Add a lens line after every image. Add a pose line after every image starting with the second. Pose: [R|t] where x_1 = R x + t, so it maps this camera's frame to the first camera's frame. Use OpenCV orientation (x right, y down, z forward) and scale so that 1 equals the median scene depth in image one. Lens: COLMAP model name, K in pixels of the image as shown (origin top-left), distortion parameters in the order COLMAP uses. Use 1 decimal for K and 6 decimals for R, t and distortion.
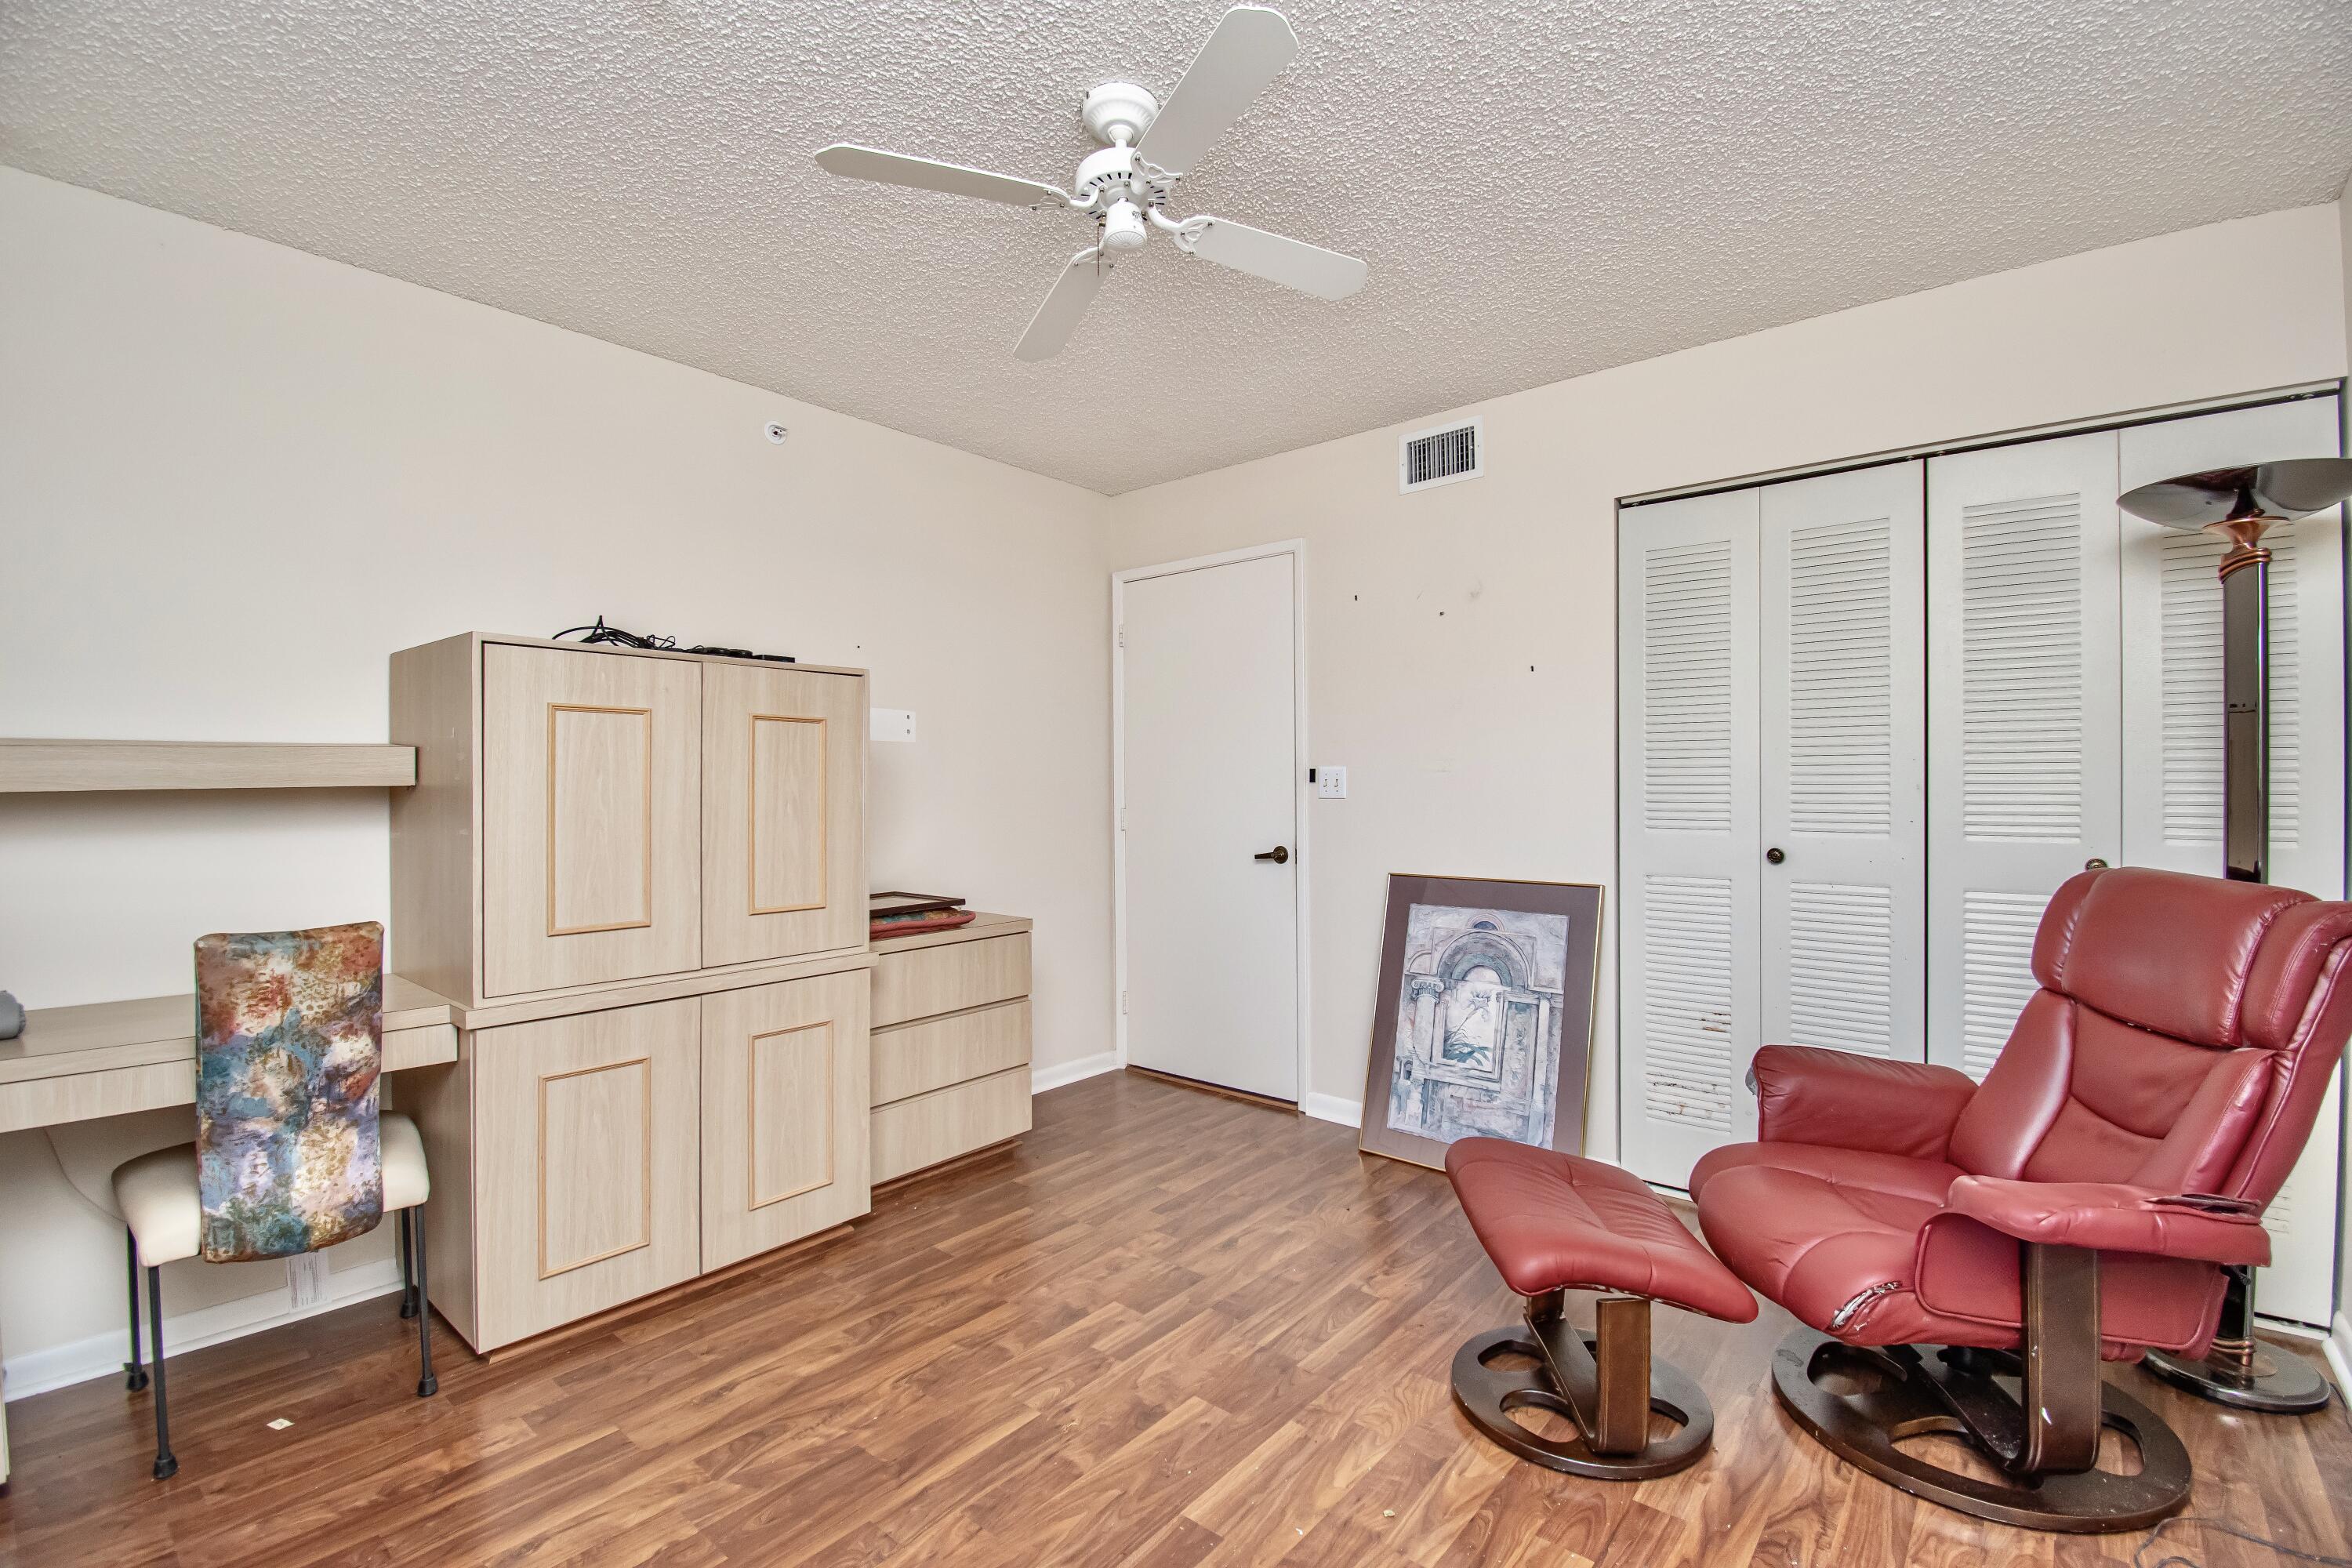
lens RADIAL K [[1049.9, 0, 1194.2], [0, 1049.9, 789.0], [0, 0, 1]] dist [0.004037, -0.018695]
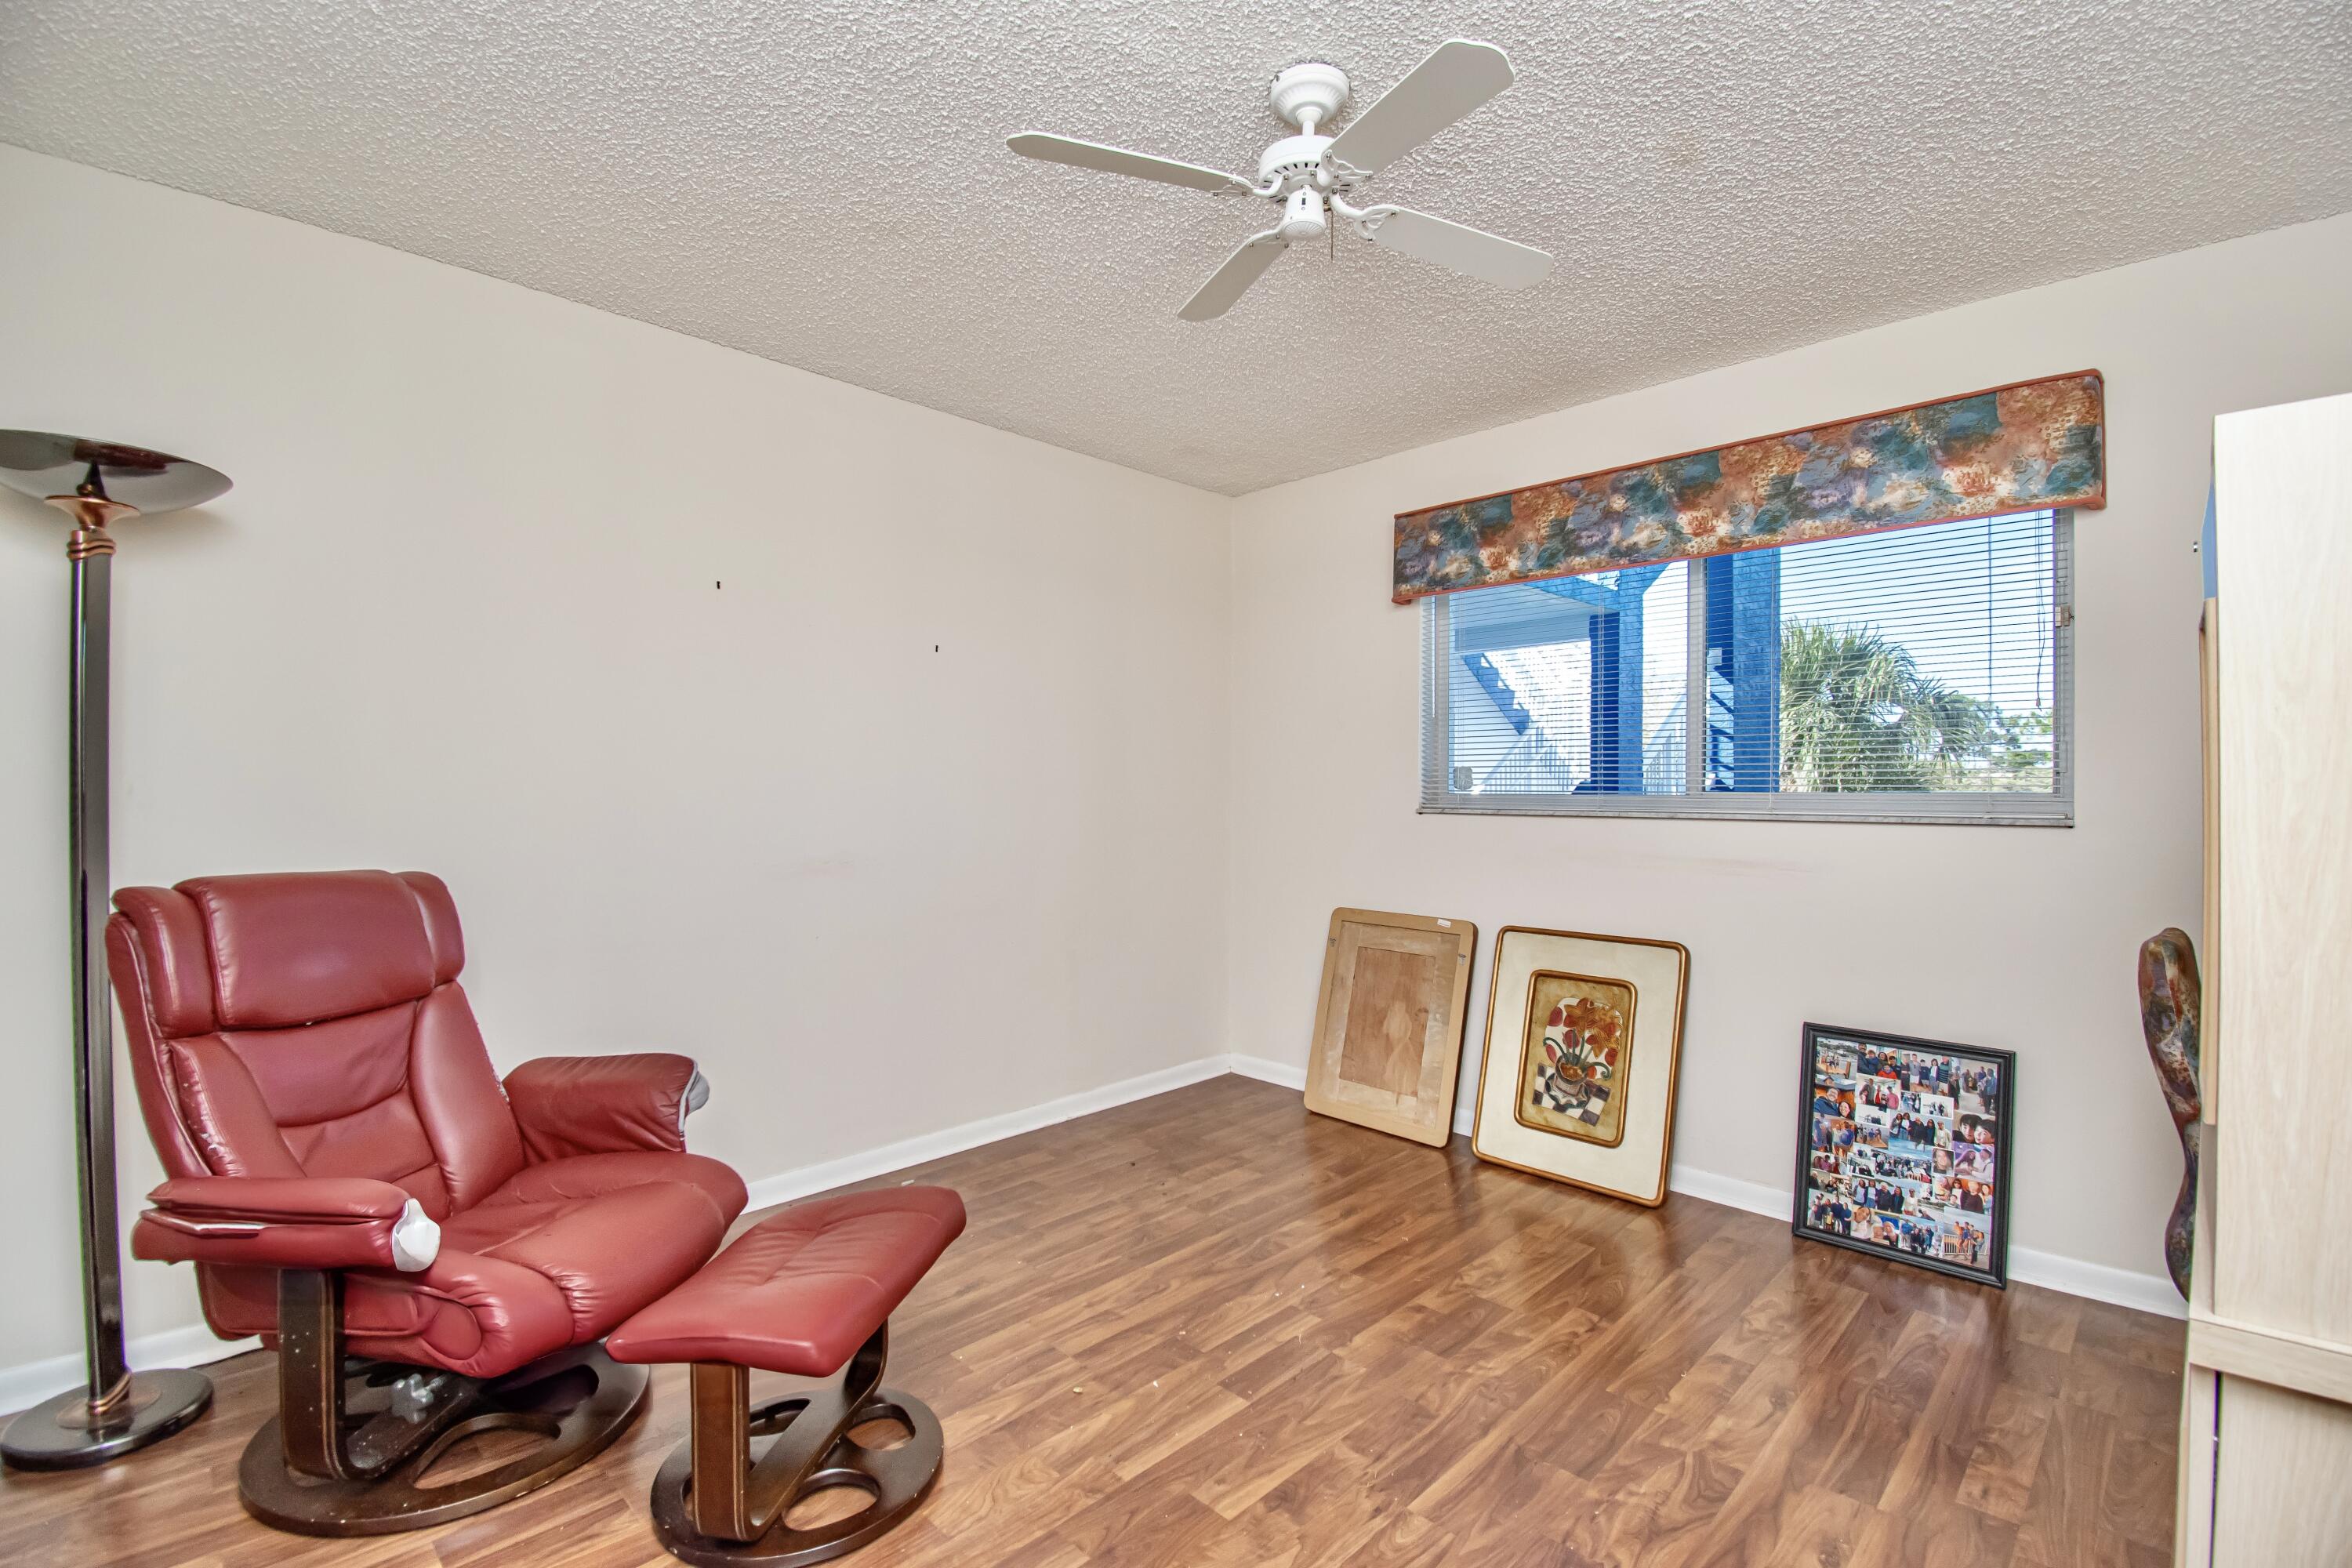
lens RADIAL K [[1049.9, 0, 1194.2], [0, 1049.9, 789.0], [0, 0, 1]] dist [0.004037, -0.018695]
pose [[-0.996093, 0.000773, 0.088310, -0.049625], [0.001602, 0.999955, 0.009319, -0.010570], [-0.088299, 0.009424, -0.996049, 1.969953]]
